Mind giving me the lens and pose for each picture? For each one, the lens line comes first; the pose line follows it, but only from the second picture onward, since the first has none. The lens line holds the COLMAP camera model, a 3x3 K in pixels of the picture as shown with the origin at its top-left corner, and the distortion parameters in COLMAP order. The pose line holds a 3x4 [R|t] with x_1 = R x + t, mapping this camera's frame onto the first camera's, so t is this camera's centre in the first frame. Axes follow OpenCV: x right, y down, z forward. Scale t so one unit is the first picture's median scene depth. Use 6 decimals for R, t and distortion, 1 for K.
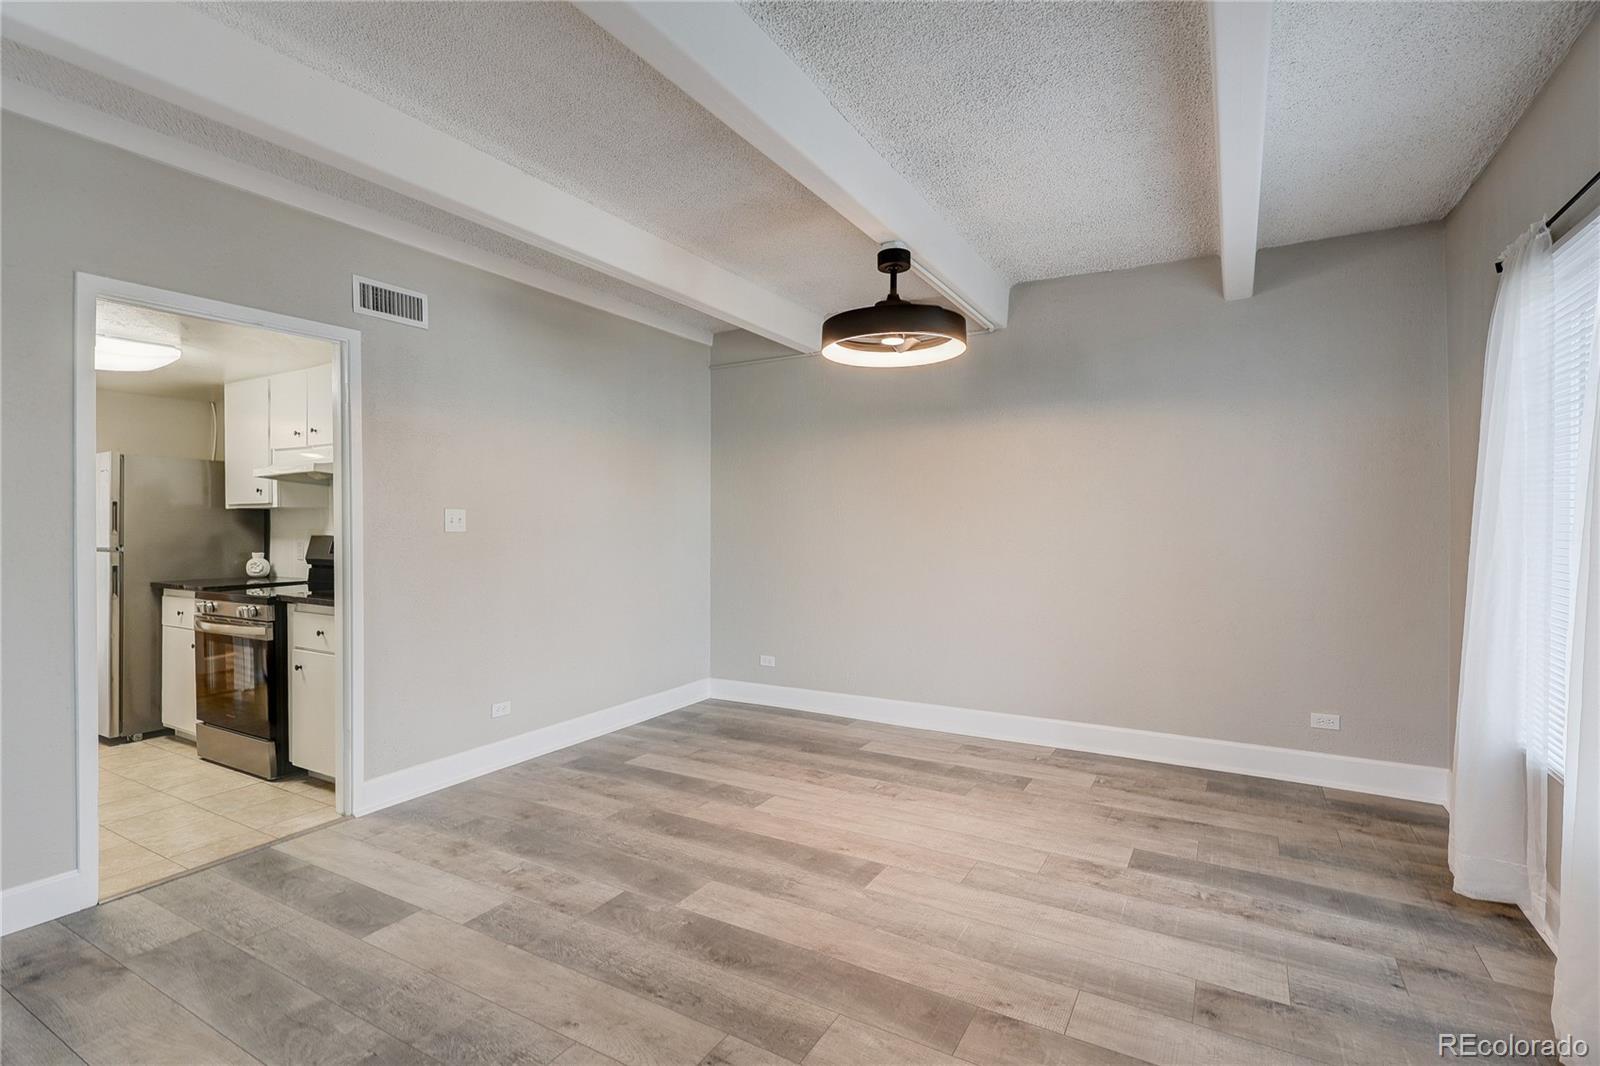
lens RADIAL K [[753.5, 0, 800.7], [0, 753.5, 532.1], [0, 0, 1]] dist [0.001320, -0.000576]
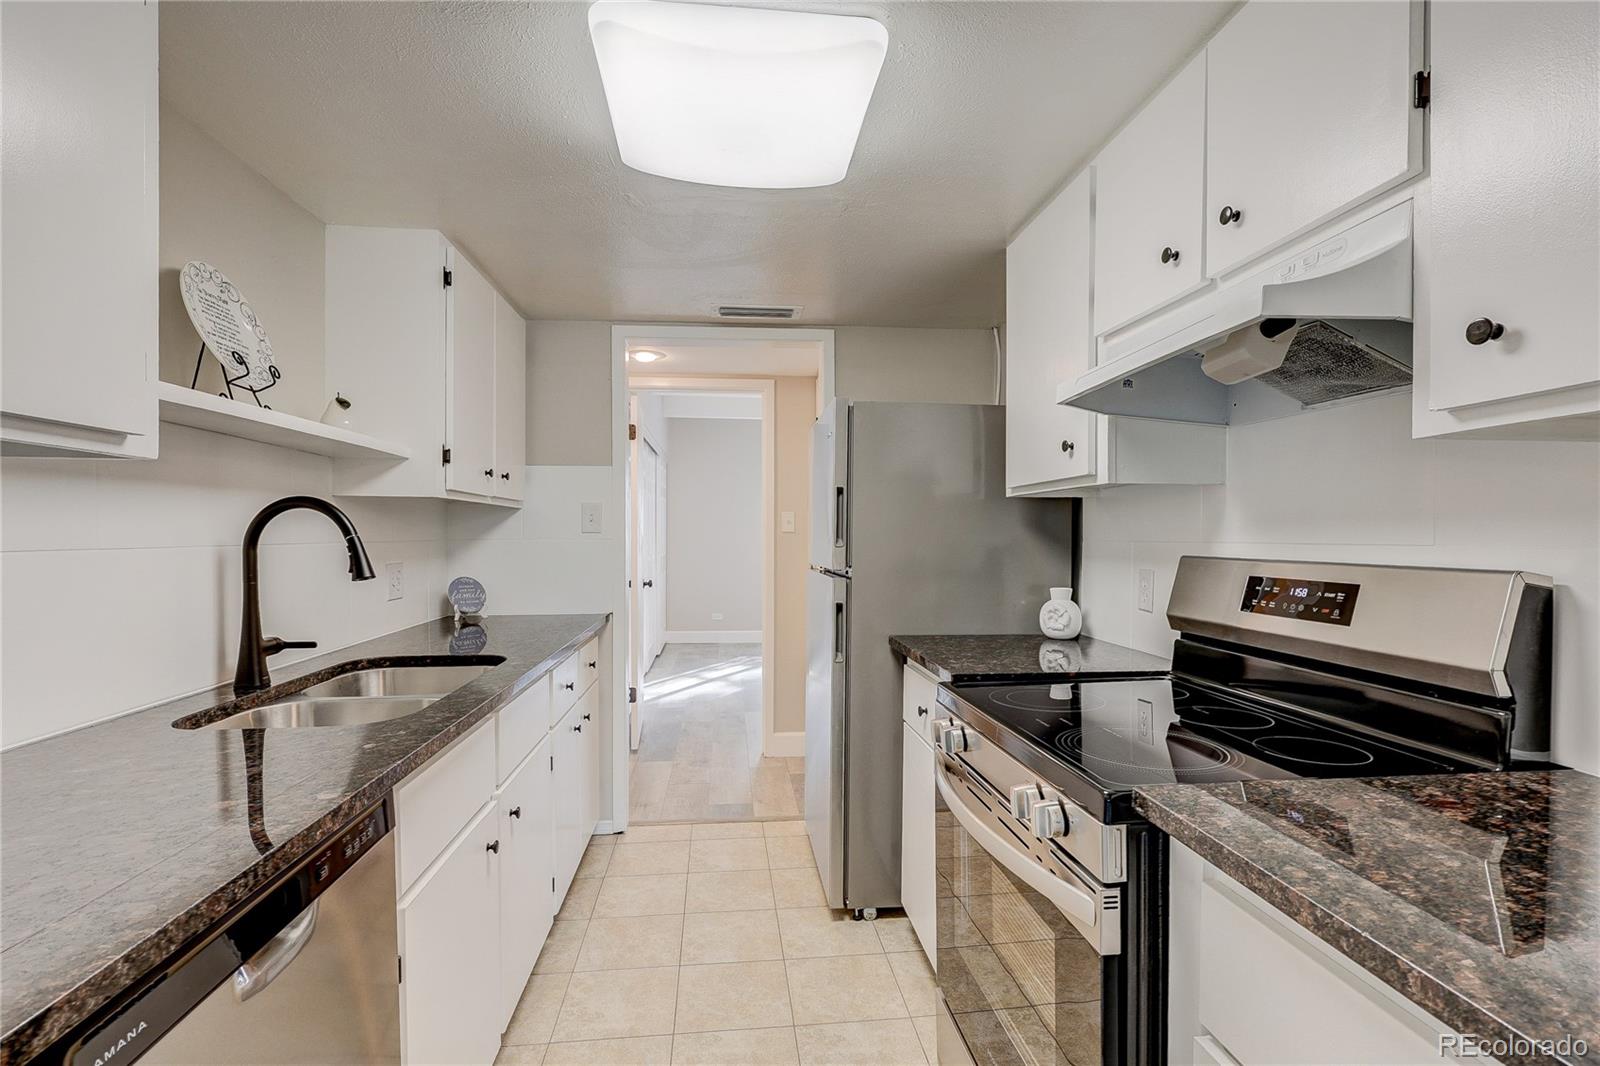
lens RADIAL K [[753.5, 0, 800.6], [0, 753.5, 535.5], [0, 0, 1]] dist [0.001320, -0.000576]
pose [[0.586857, 0.004842, -0.809676, -0.463864], [-0.016411, 0.999848, -0.005916, -0.001343], [0.809524, 0.016759, 0.586847, 0.631239]]
